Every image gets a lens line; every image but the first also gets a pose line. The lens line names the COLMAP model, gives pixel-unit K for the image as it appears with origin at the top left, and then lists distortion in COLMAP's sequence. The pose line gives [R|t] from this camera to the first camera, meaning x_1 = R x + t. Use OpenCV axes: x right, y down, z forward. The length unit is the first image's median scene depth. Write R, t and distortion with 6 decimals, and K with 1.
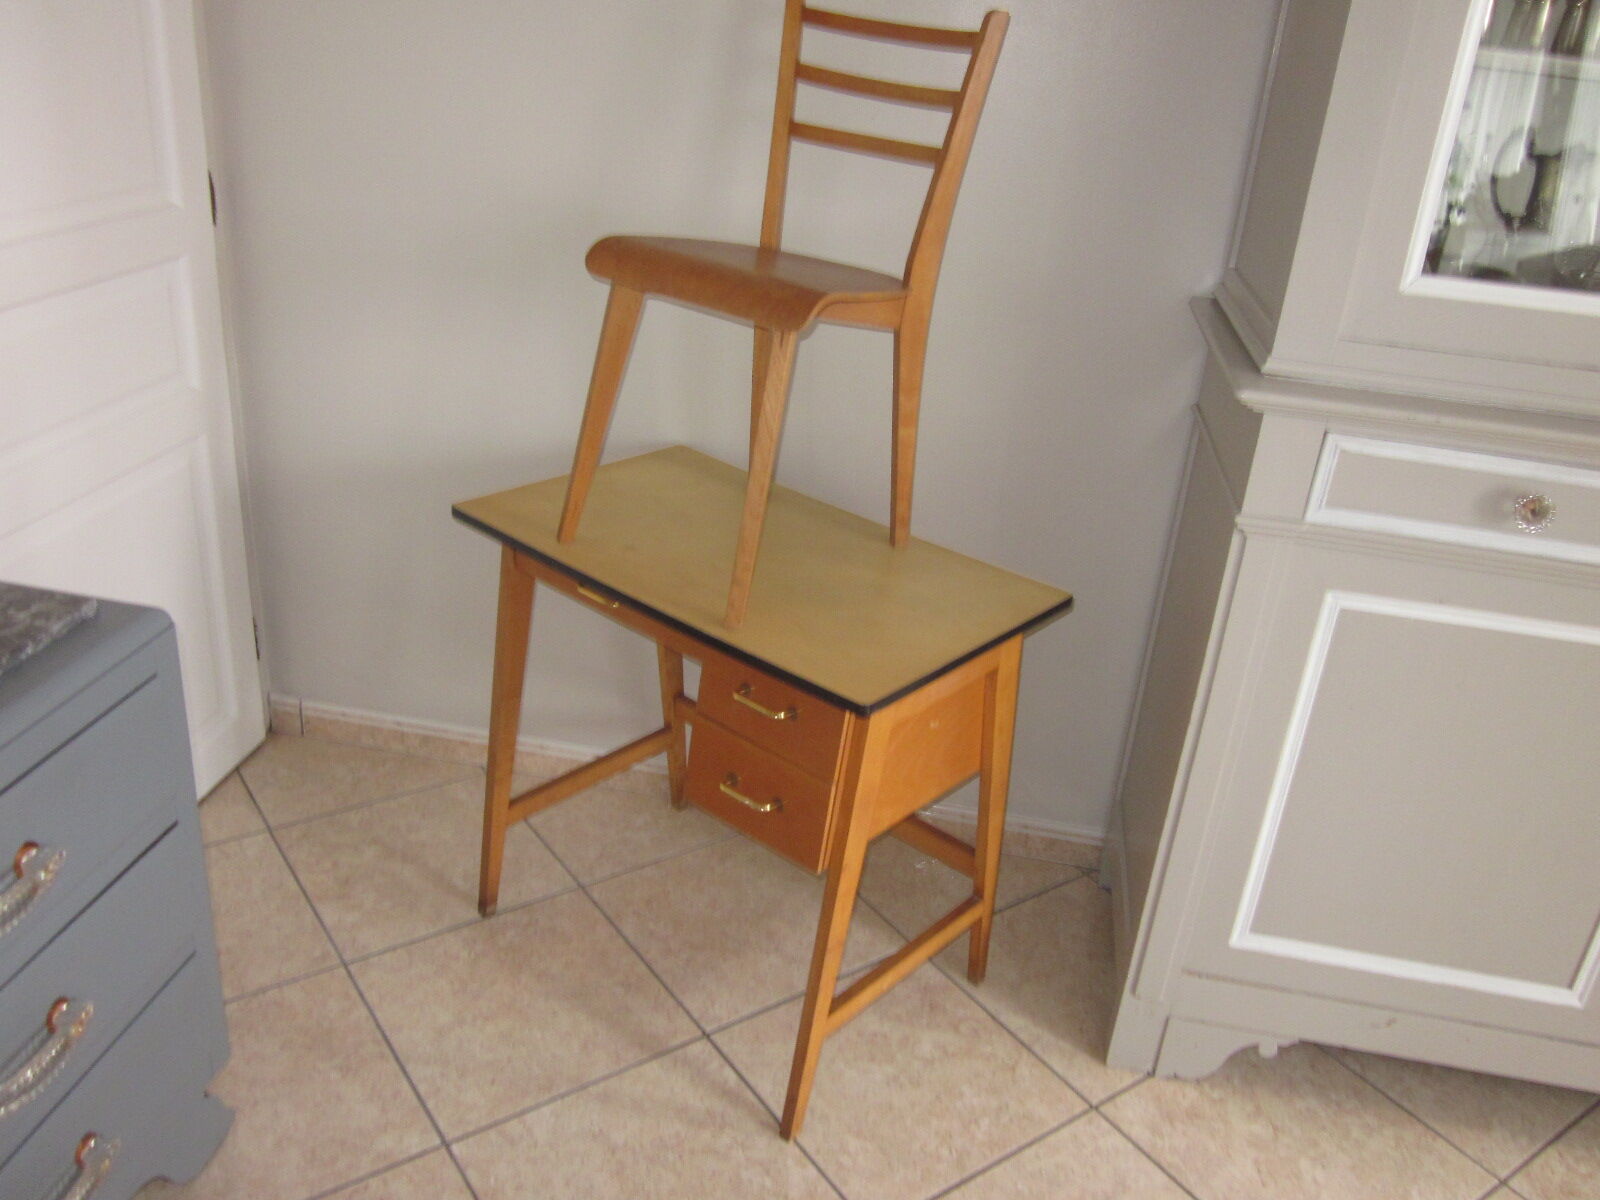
lens RADIAL K [[1337.7, 0, 808.0], [0, 1337.7, 604.5], [0, 0, 1]] dist [-0.038460, 0.013685]
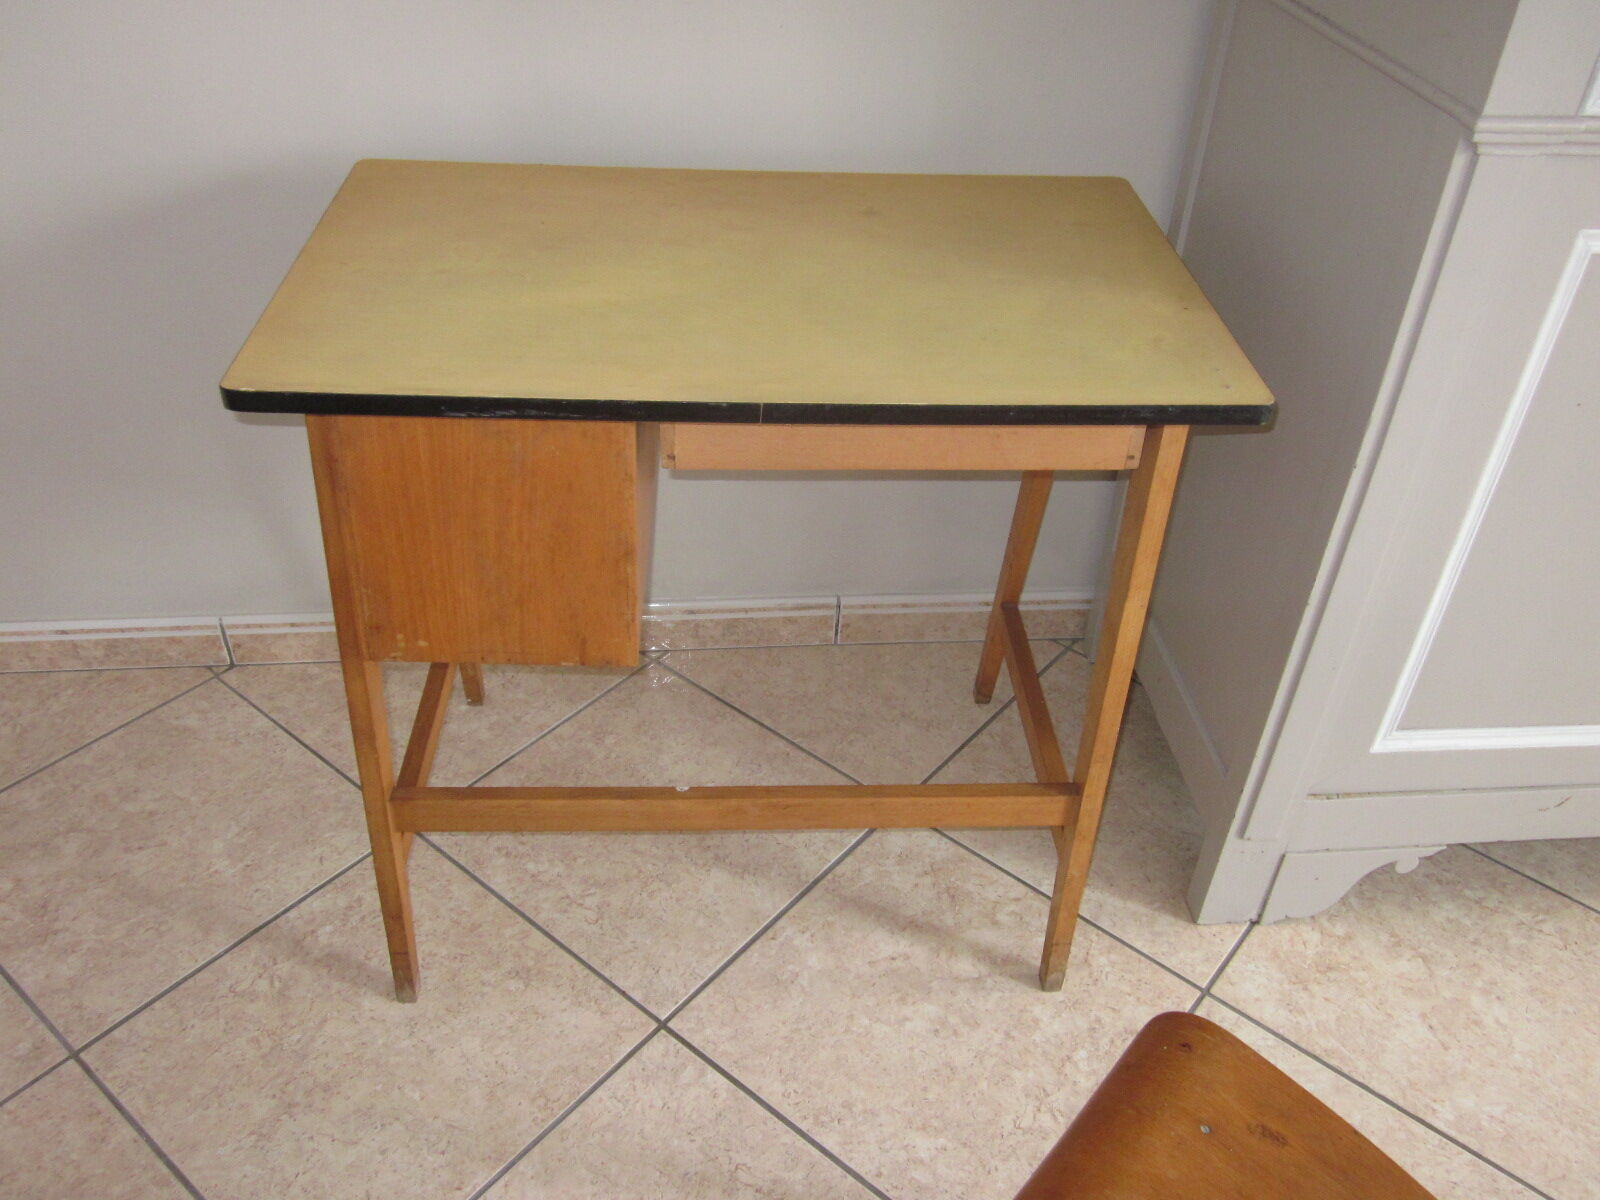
lens RADIAL K [[1337.7, 0, 808.1], [0, 1337.7, 604.6], [0, 0, 1]] dist [-0.038460, 0.013685]
pose [[0.963809, -0.193843, 0.183021, -0.089896], [0.146809, 0.958966, 0.242553, -0.038435], [-0.222528, -0.206906, 0.952718, 0.387432]]
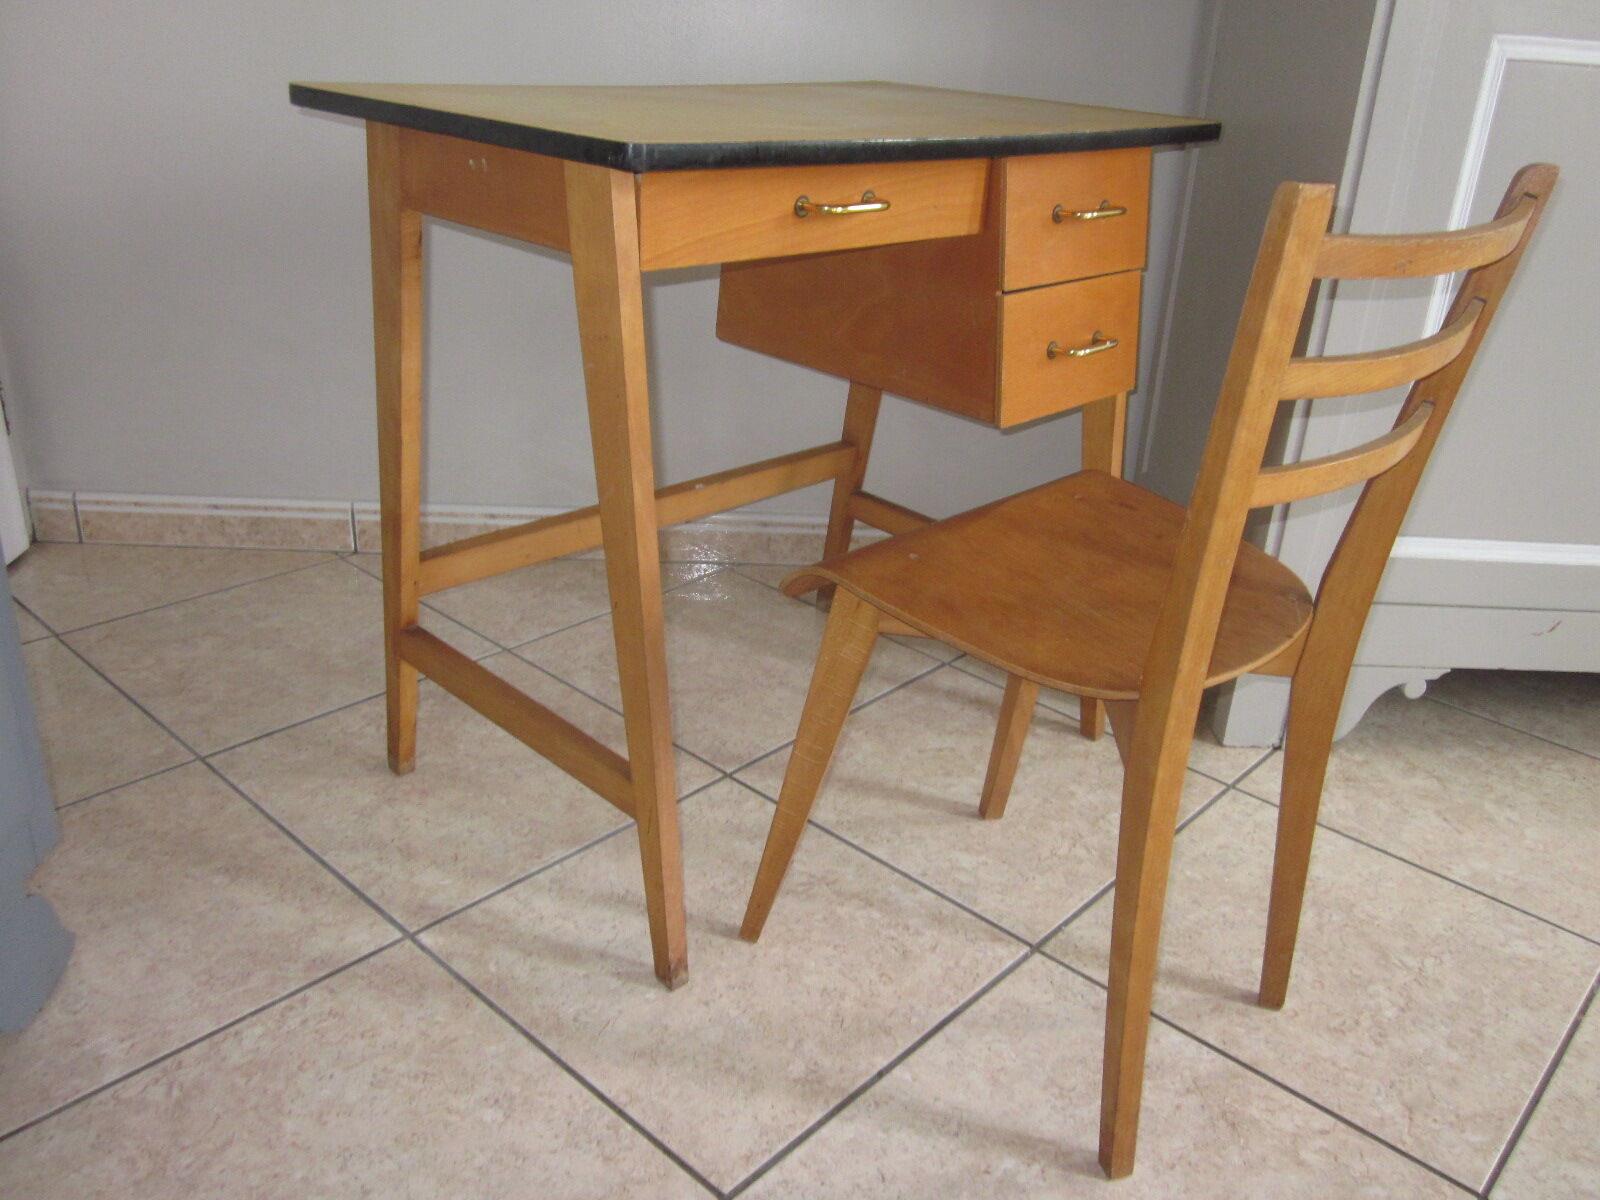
lens RADIAL K [[1337.7, 0, 809.7], [0, 1337.7, 593.4], [0, 0, 1]] dist [-0.038460, 0.013685]
pose [[0.976320, -0.114947, 0.183265, -0.161031], [0.115680, 0.993264, 0.006723, 0.228052], [-0.182803, 0.014636, 0.983041, 0.261393]]
